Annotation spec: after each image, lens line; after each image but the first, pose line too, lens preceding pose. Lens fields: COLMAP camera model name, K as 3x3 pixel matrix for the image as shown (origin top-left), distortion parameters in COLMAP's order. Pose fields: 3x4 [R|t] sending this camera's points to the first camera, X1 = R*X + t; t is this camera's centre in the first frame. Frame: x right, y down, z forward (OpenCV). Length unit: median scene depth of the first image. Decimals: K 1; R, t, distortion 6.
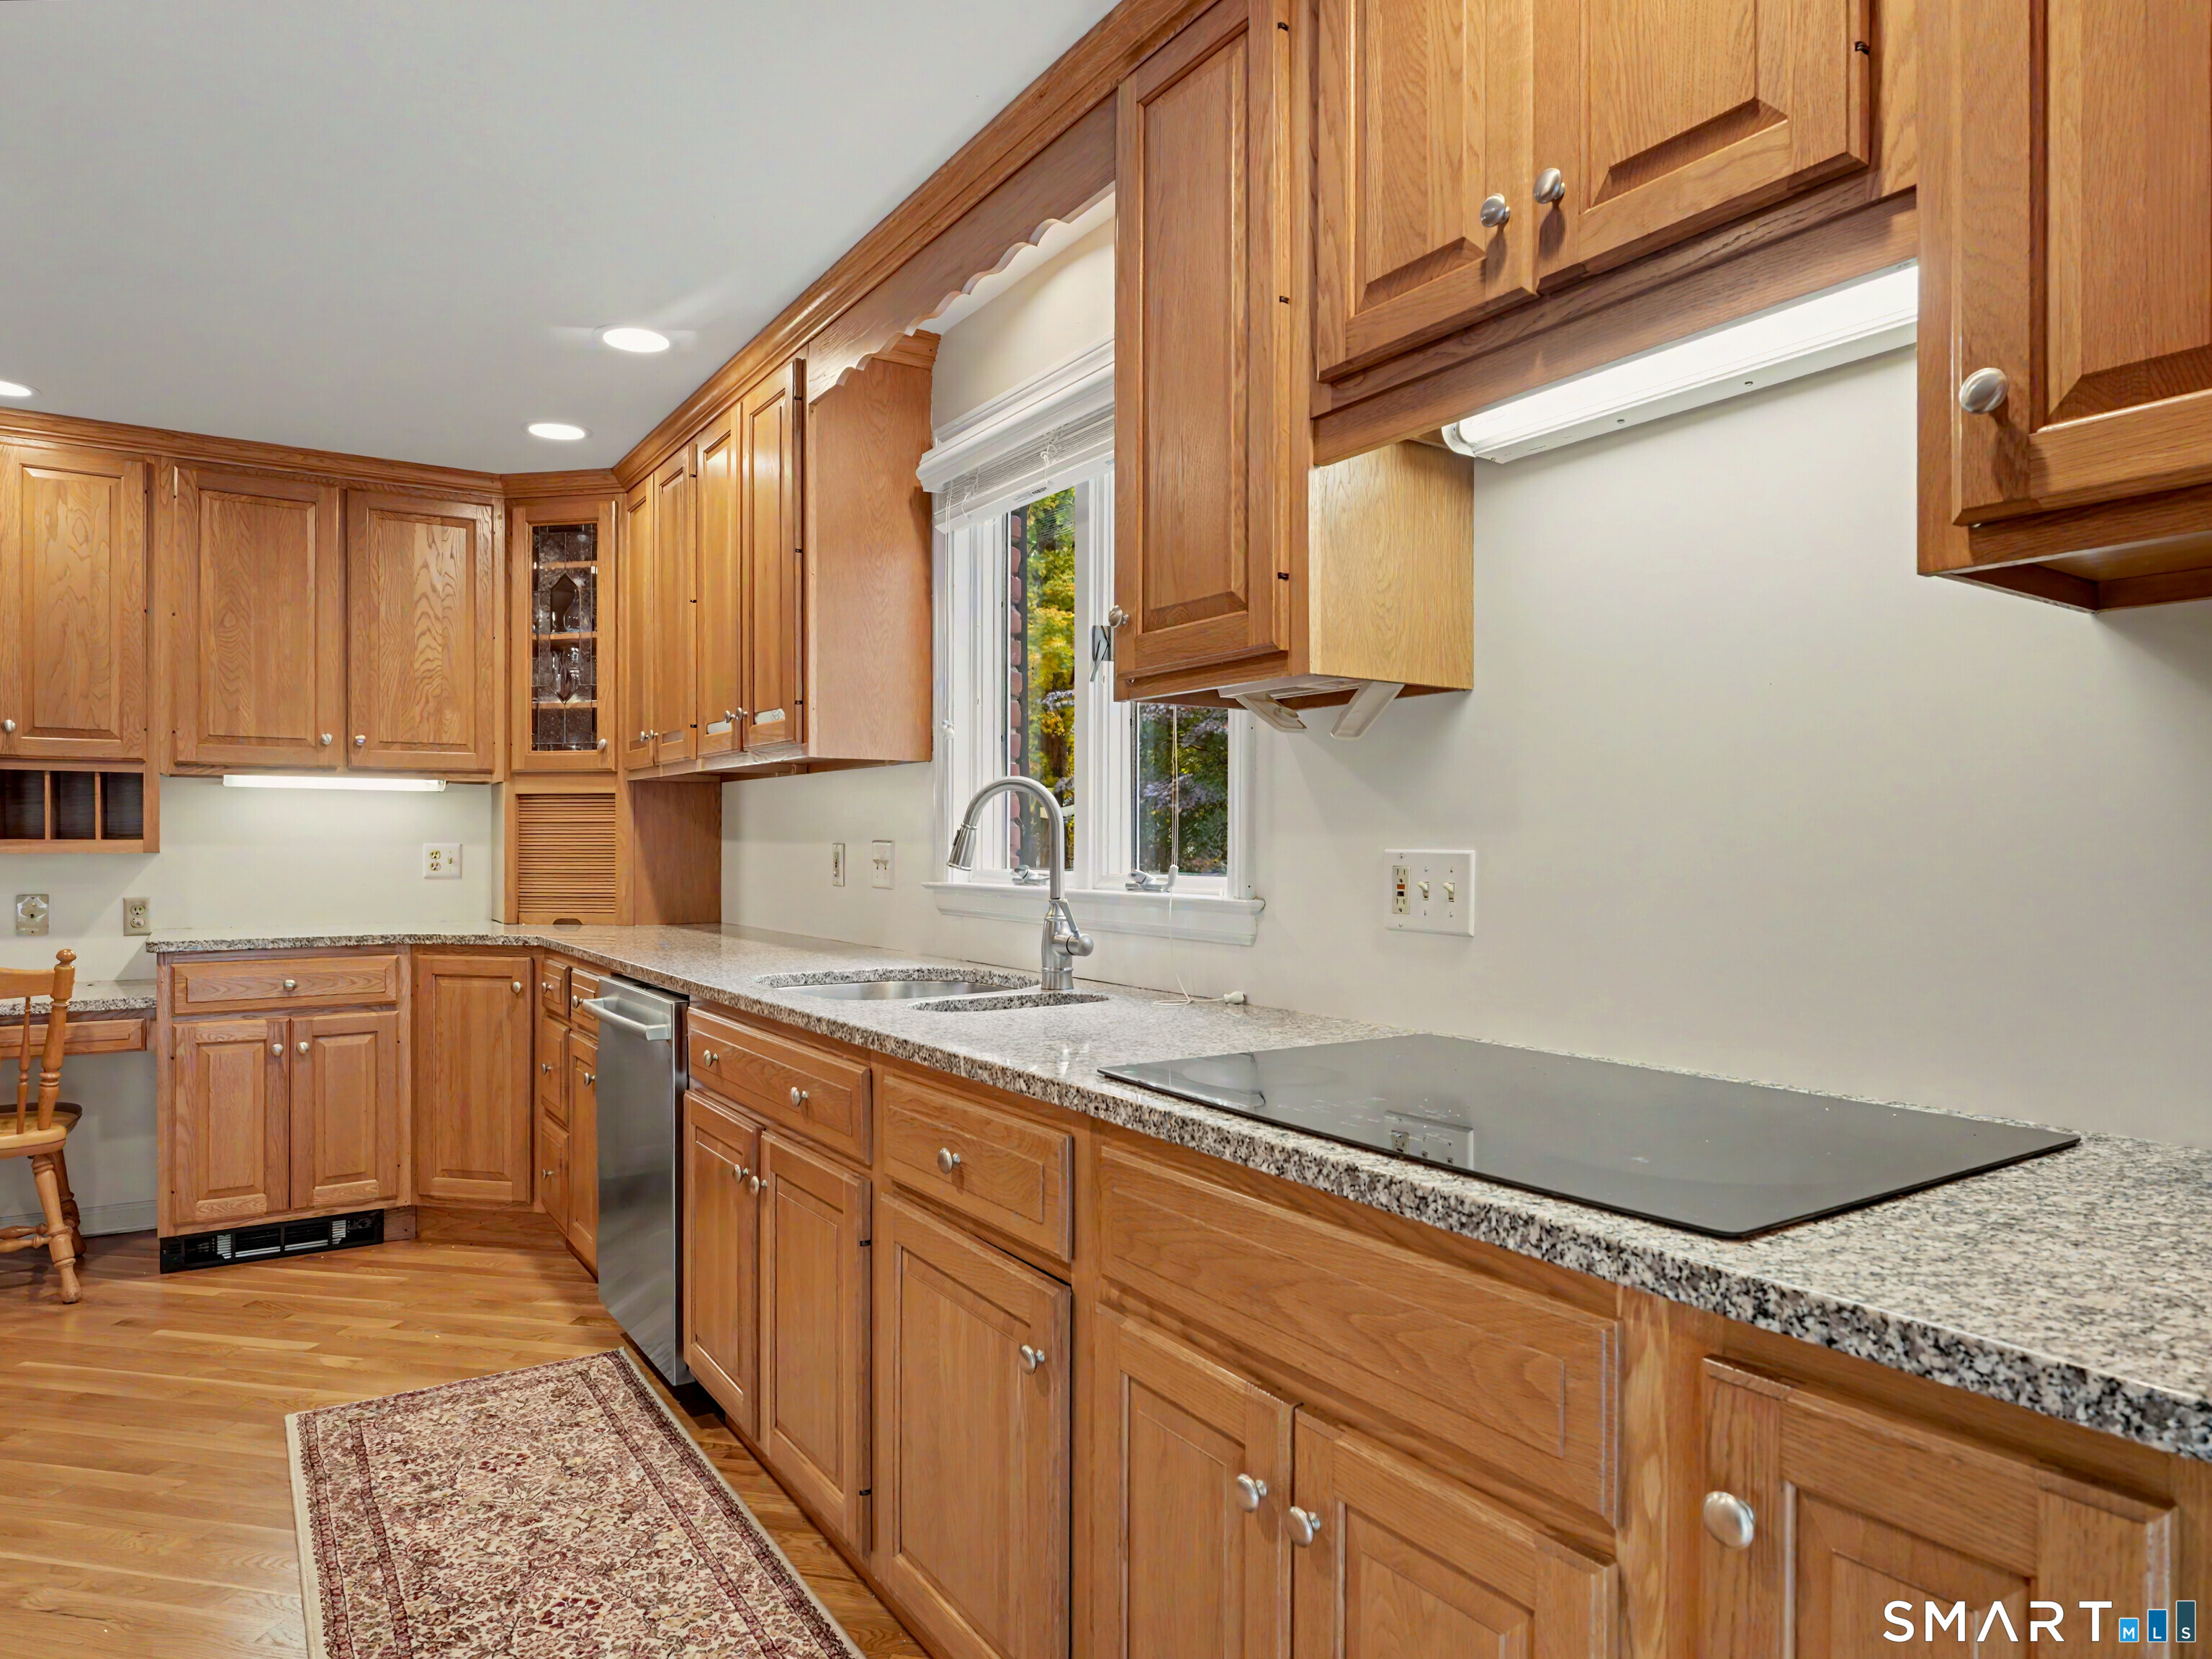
lens RADIAL K [[1353.5, 0, 1106.0], [0, 1353.5, 829.5], [0, 0, 1]] dist [-0.005656, -0.001807]
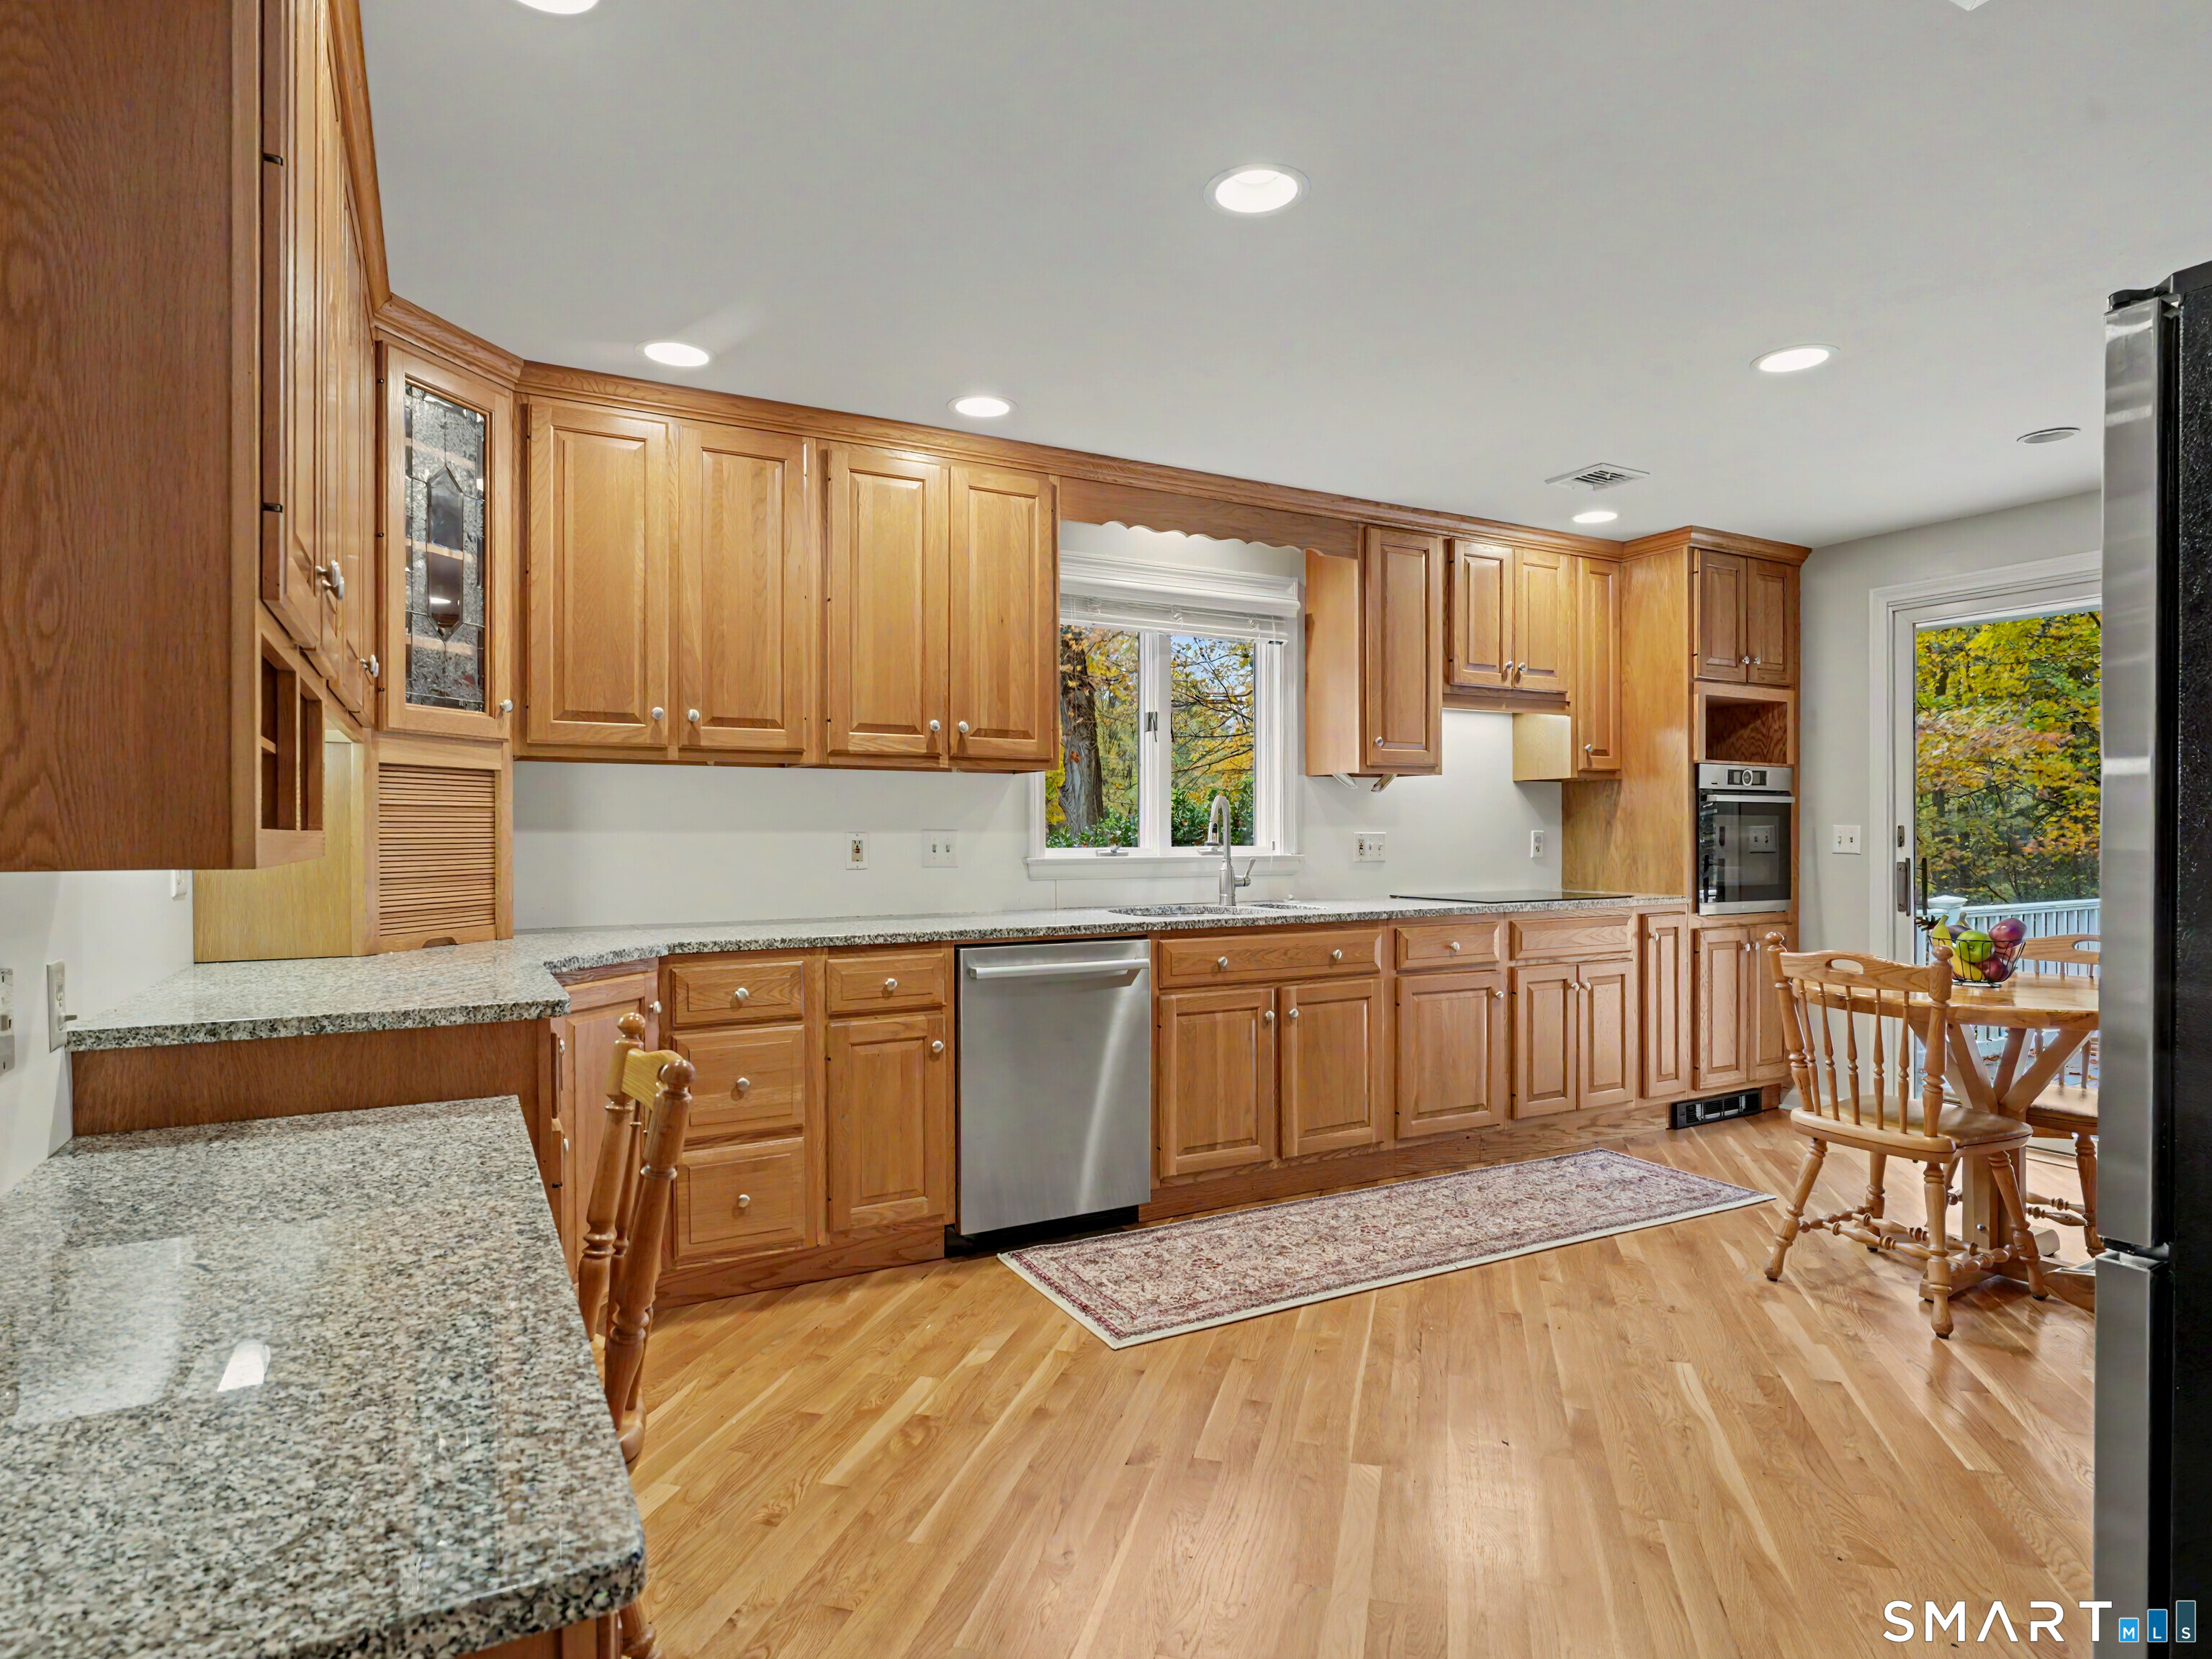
lens RADIAL K [[1204.6, 0, 1103.2], [0, 1204.6, 841.7], [0, 0, 1]] dist [-0.000672, -0.001652]
pose [[0.080790, -0.003000, 0.996727, -1.207572], [-0.004151, 0.999986, 0.003346, 0.012340], [-0.996722, -0.004408, 0.080777, 0.704866]]
